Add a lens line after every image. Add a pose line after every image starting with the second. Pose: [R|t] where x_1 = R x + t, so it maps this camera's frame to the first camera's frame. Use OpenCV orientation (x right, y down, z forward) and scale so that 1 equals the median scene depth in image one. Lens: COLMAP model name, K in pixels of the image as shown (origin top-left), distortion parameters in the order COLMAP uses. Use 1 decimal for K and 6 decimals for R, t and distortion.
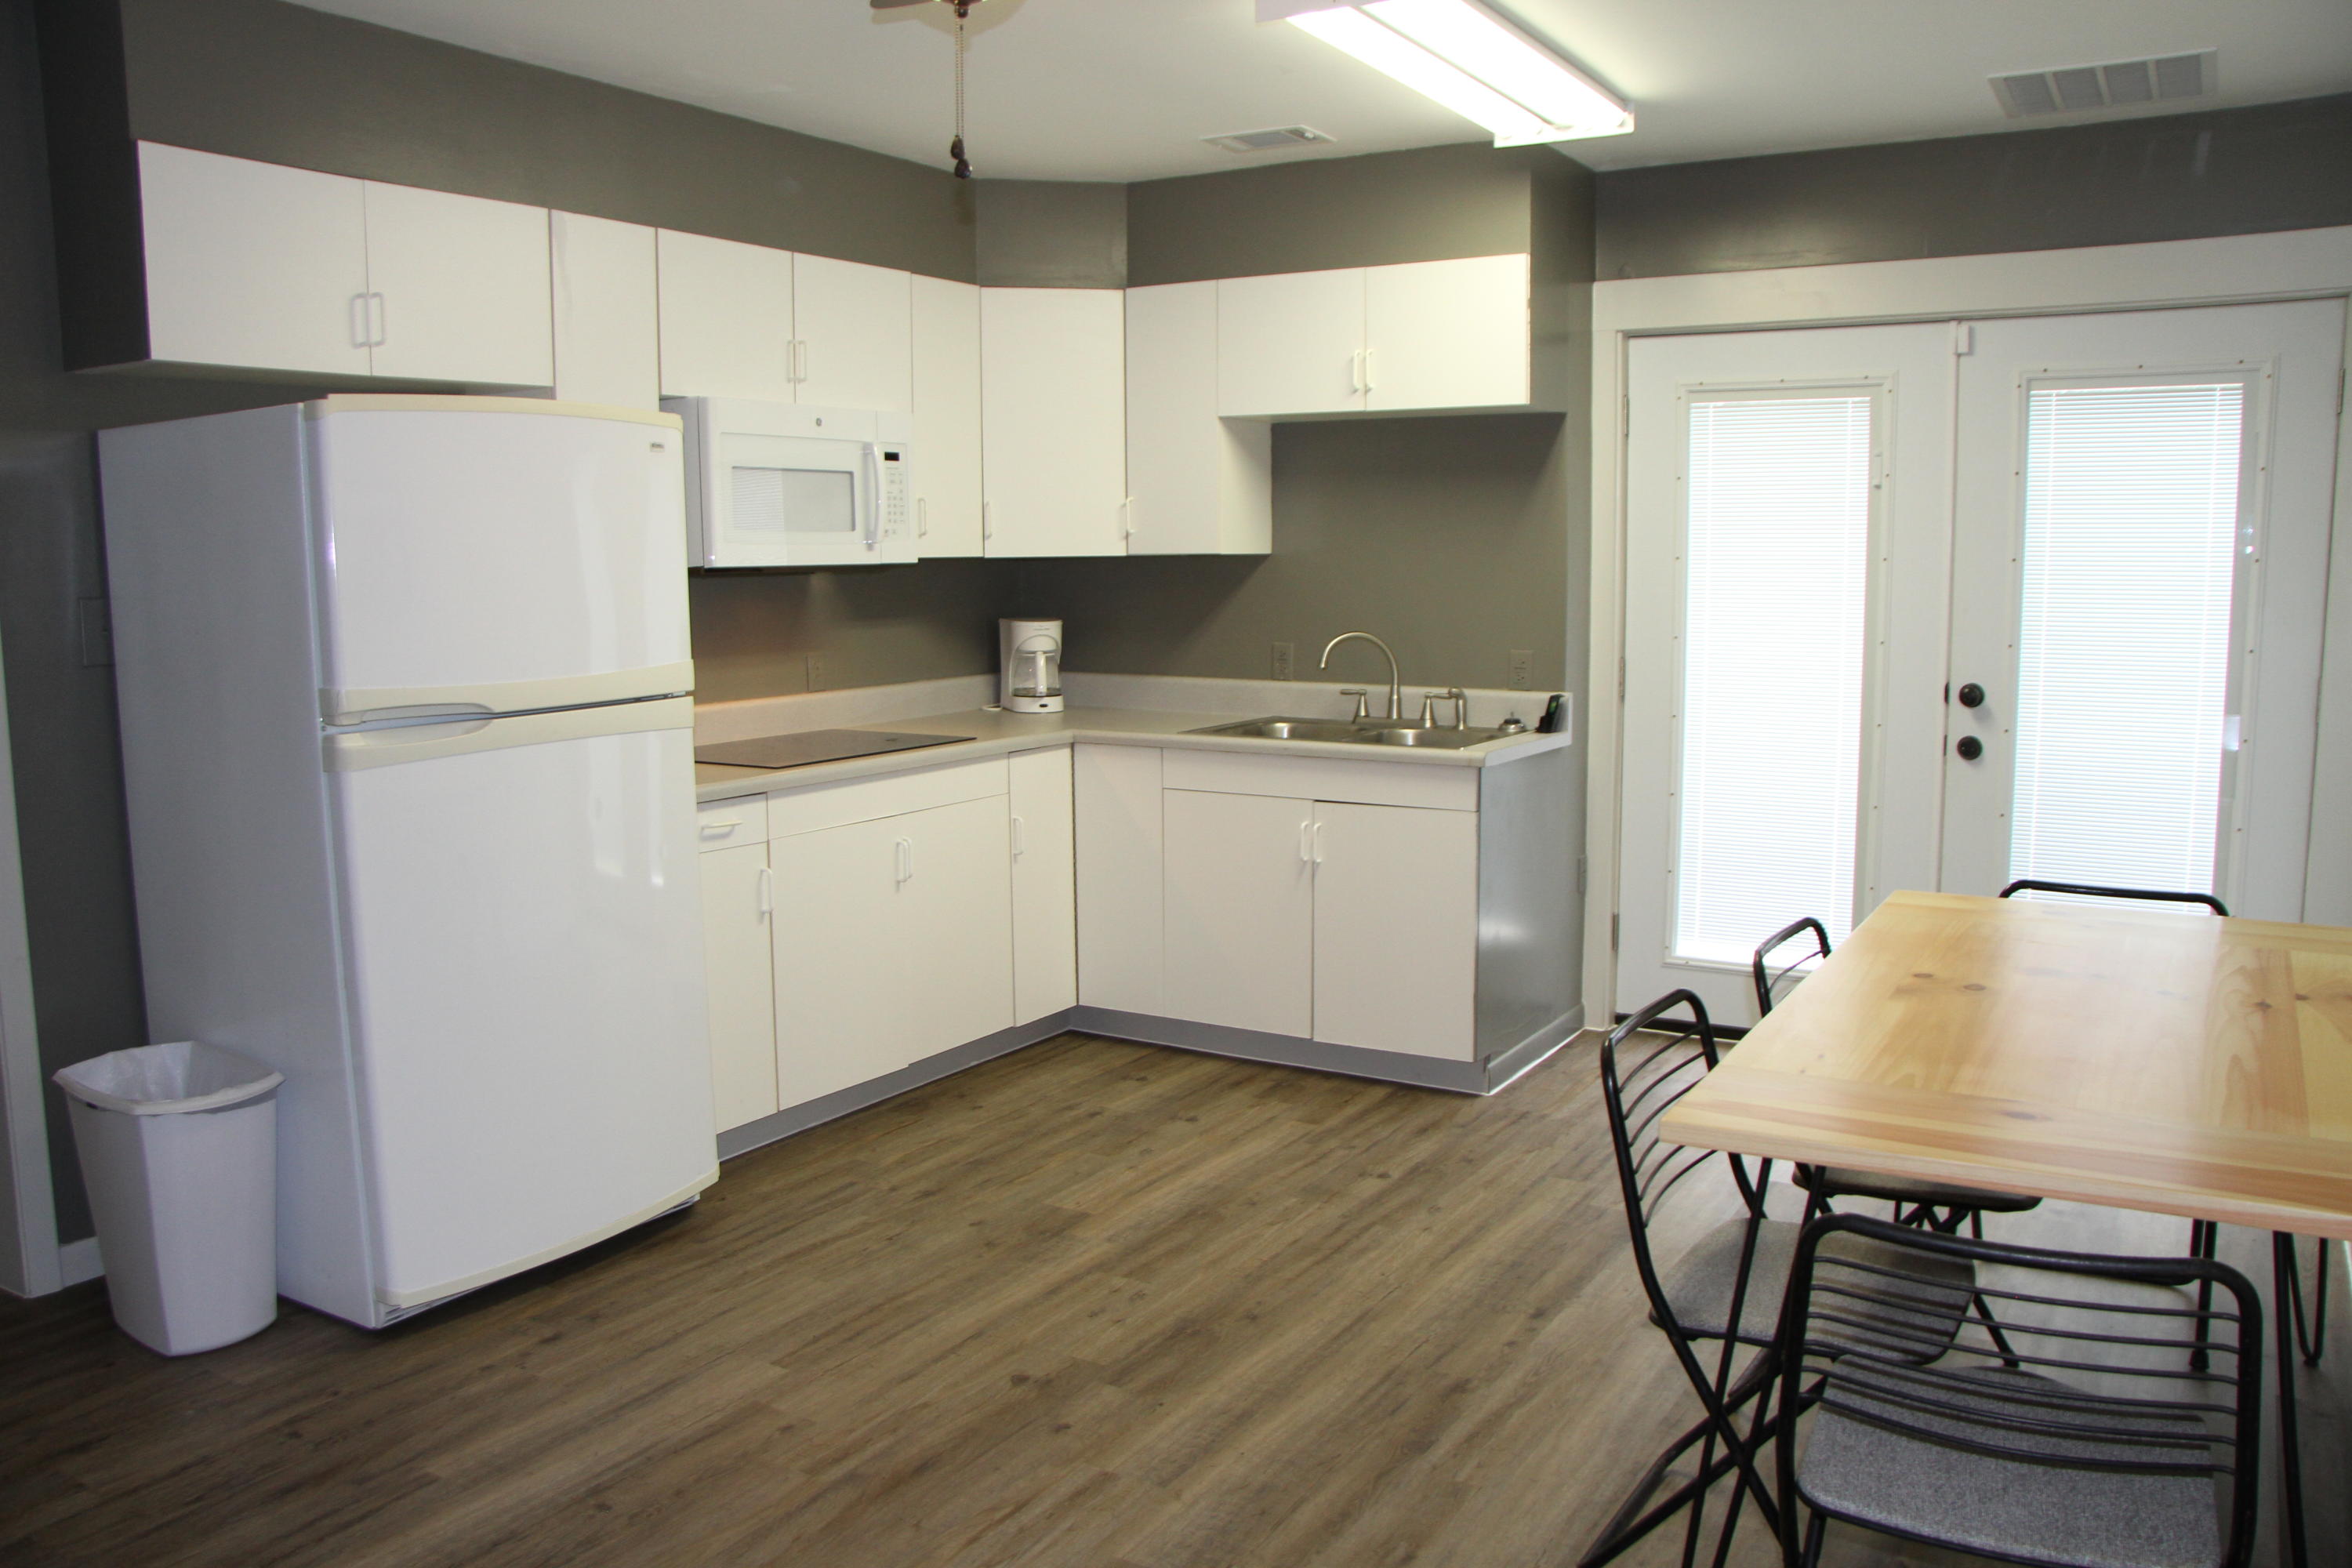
lens RADIAL K [[1818.7, 0, 1146.3], [0, 1818.7, 815.2], [0, 0, 1]] dist [-0.173730, 0.133434]
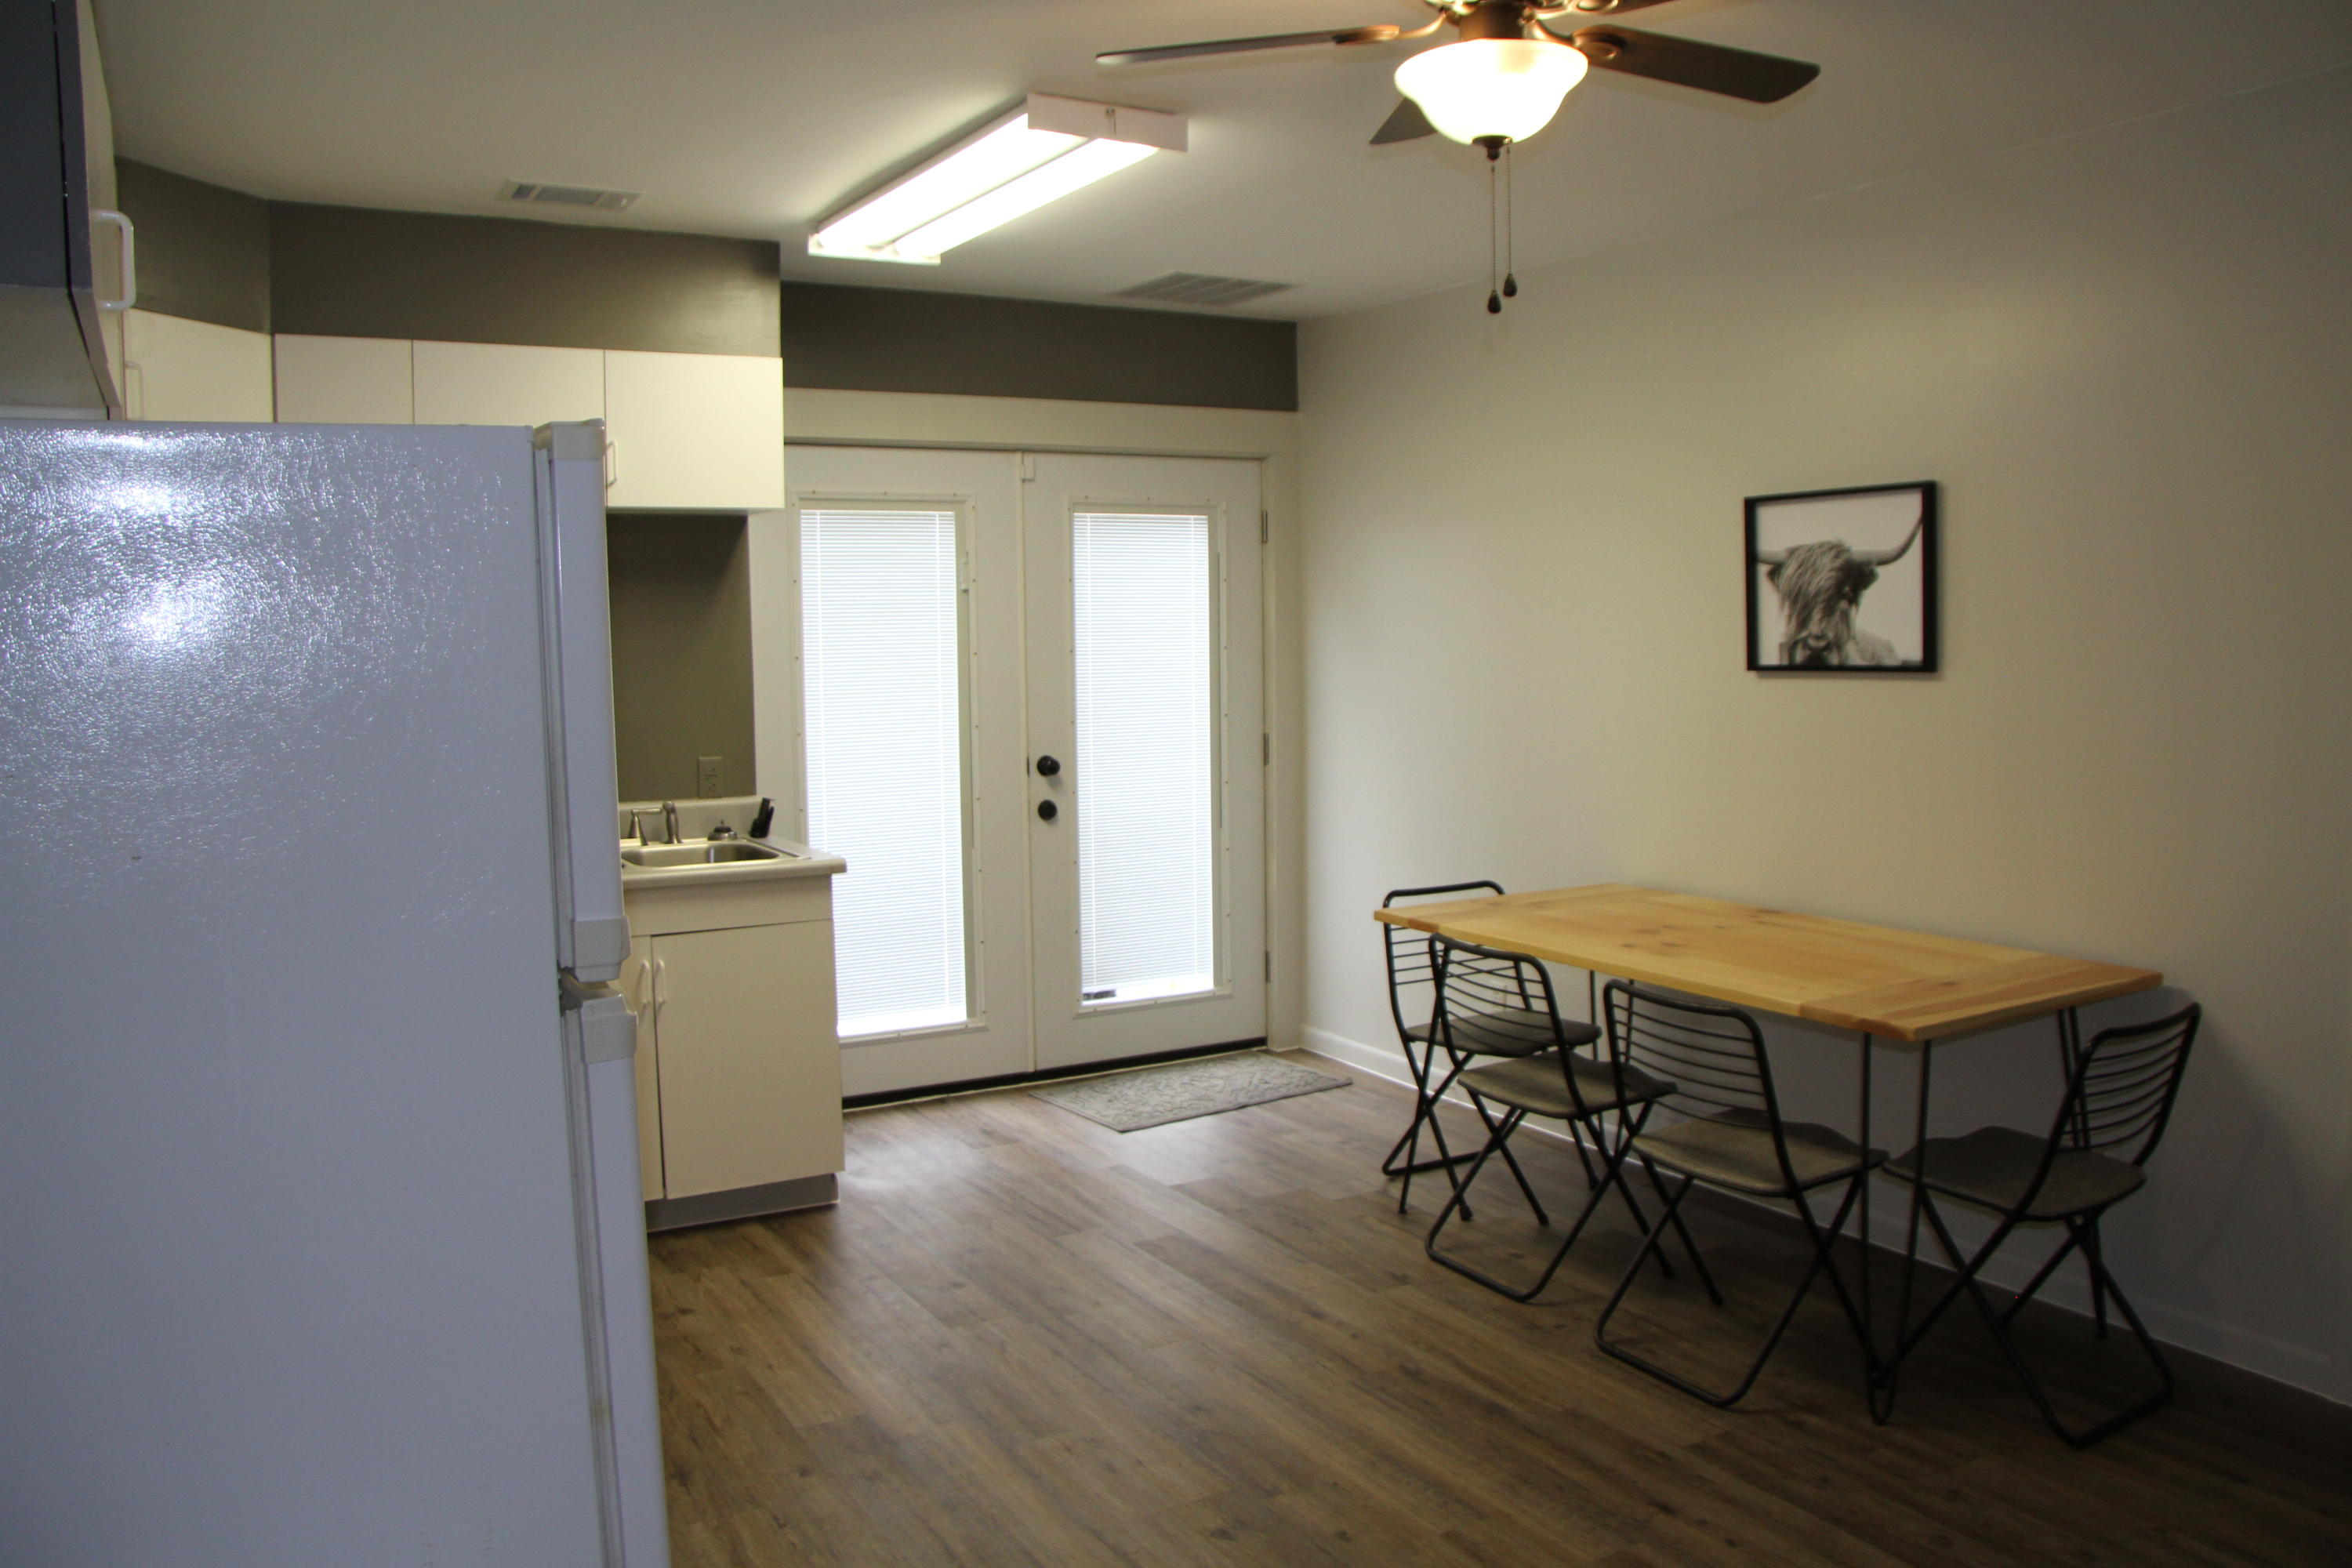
lens RADIAL K [[1818.7, 0, 1146.3], [0, 1818.7, 815.2], [0, 0, 1]] dist [-0.173730, 0.133434]
pose [[0.472472, -0.088990, 0.876842, -0.579118], [0.130667, 0.990967, 0.030165, -0.063574], [-0.871606, 0.100322, 0.479832, 0.356470]]
